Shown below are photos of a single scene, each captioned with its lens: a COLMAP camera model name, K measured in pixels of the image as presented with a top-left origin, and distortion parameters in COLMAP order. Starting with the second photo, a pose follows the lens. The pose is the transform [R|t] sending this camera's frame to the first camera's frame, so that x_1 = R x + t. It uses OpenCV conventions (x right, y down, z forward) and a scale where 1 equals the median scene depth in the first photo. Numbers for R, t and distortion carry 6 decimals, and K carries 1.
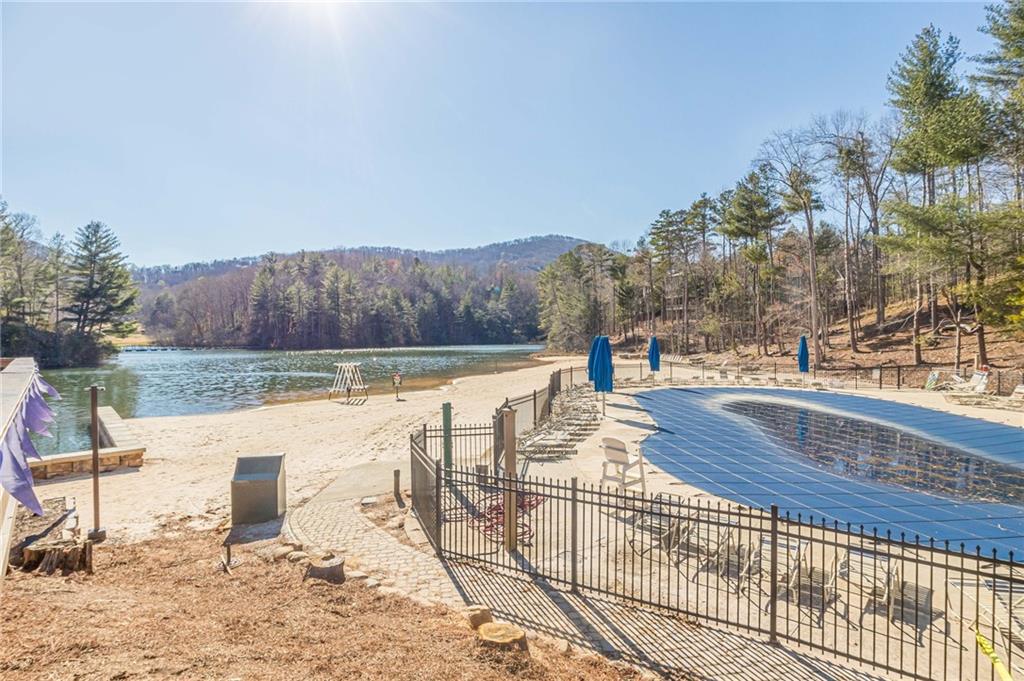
lens RADIAL K [[498.3, 0, 512.4], [0, 498.3, 341.5], [0, 0, 1]] dist [0.007150, 0.000022]
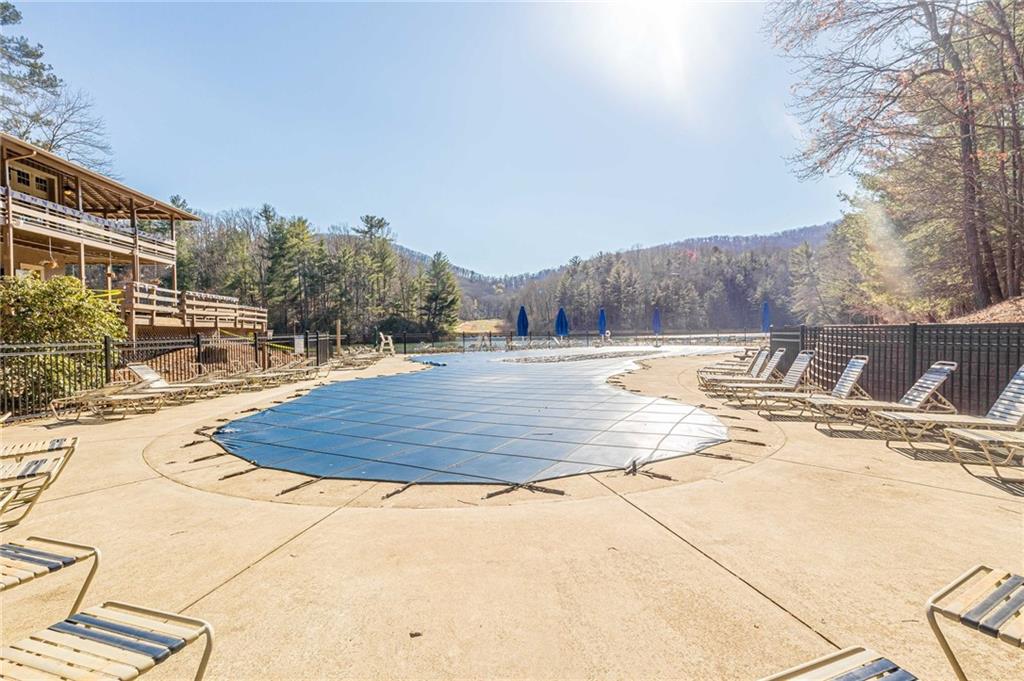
lens RADIAL K [[498.3, 0, 513.4], [0, 498.3, 339.0], [0, 0, 1]] dist [0.007150, 0.000022]
pose [[0.759353, 0.009301, -0.650612, 0.195917], [-0.002940, 0.999937, 0.010863, 0.009161], [0.650672, -0.006336, 0.759332, -0.026691]]
